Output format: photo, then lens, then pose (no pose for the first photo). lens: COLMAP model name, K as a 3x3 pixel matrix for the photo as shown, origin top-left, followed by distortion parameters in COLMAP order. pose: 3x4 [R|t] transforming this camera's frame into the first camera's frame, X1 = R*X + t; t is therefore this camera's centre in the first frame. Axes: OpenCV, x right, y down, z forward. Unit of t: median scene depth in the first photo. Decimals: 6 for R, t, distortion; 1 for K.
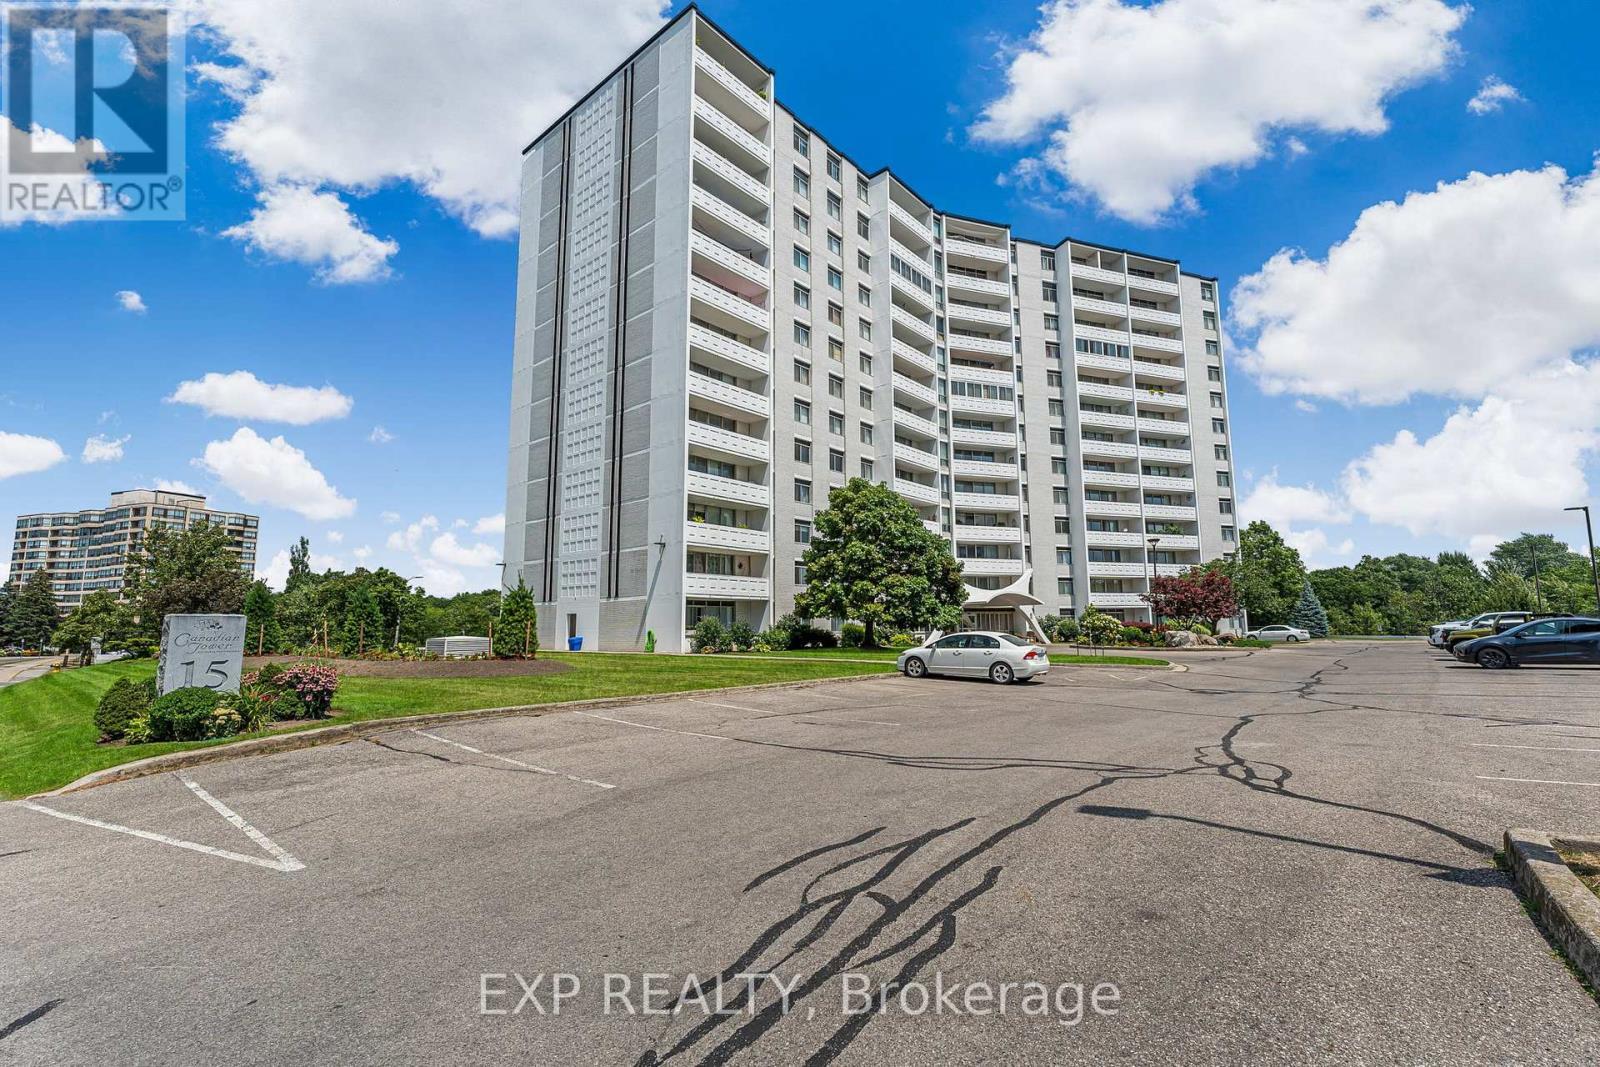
lens RADIAL K [[681.8, 0, 800.0], [0, 681.8, 533.5], [0, 0, 1]] dist [-0.000968, -0.000124]
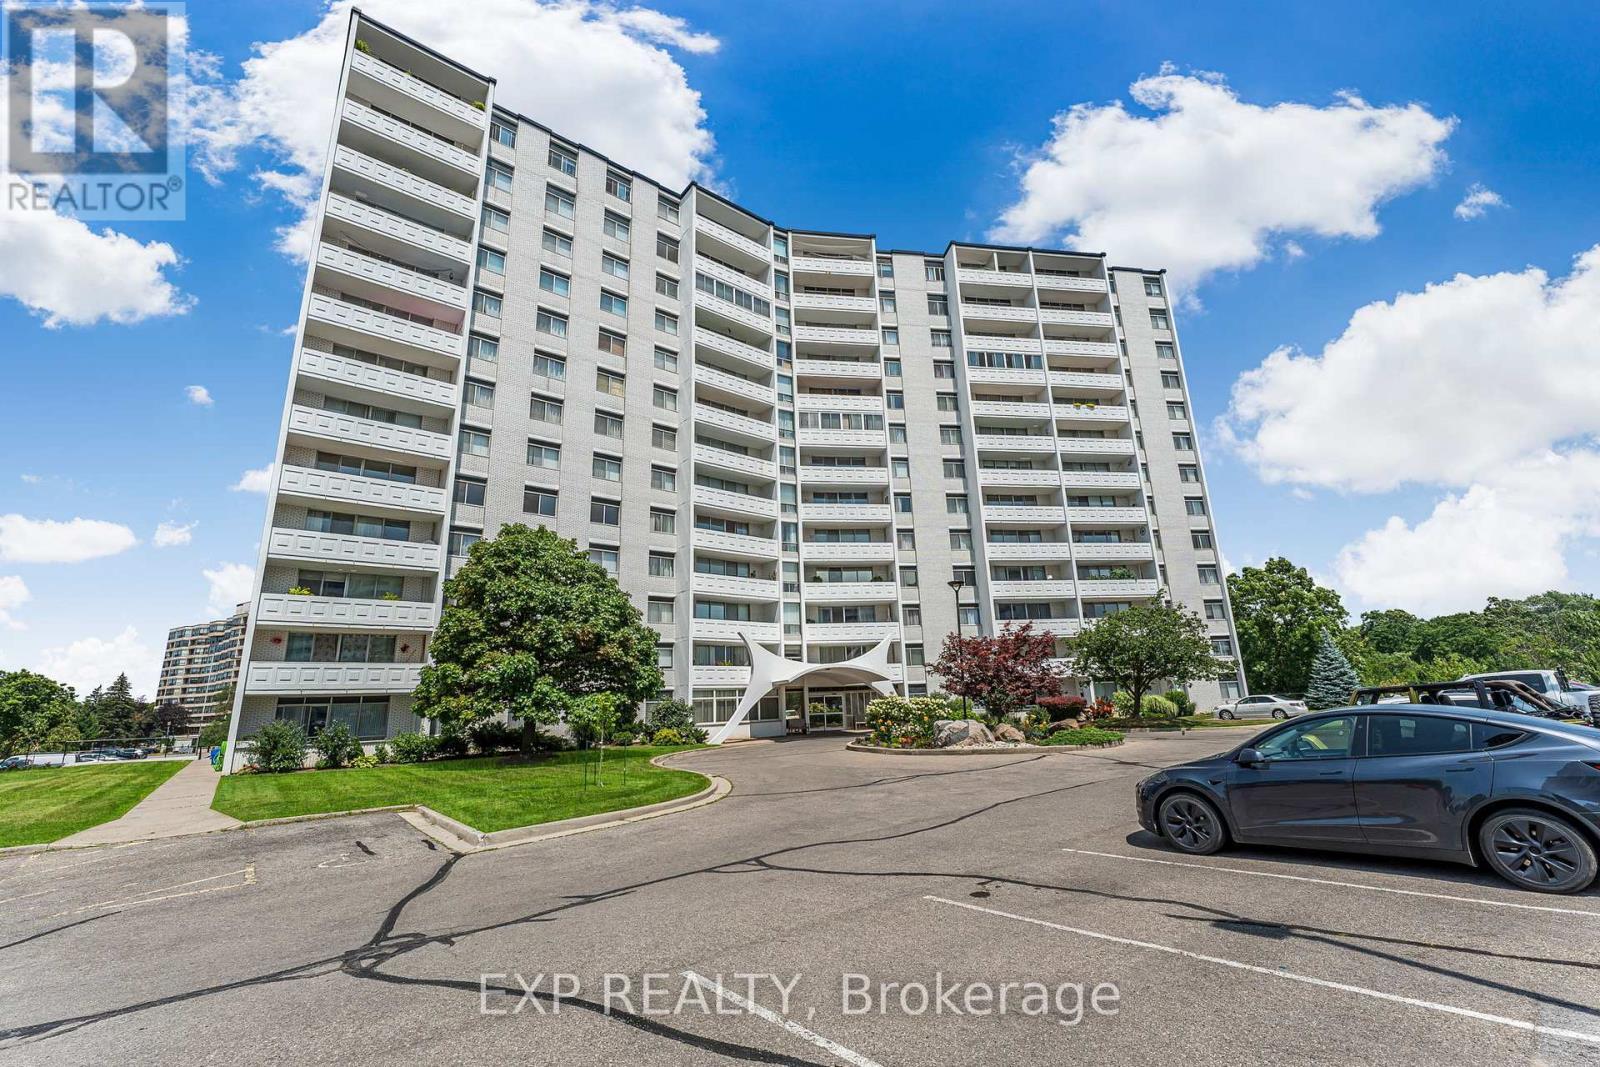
lens RADIAL K [[652.6, 0, 800.0], [0, 652.6, 533.5], [0, 0, 1]] dist [-0.001784, -0.000117]
pose [[0.986028, -0.072211, -0.150114, 0.305989], [0.054053, 0.991093, -0.121705, 0.020685], [0.157565, 0.111890, 0.981149, 0.207828]]
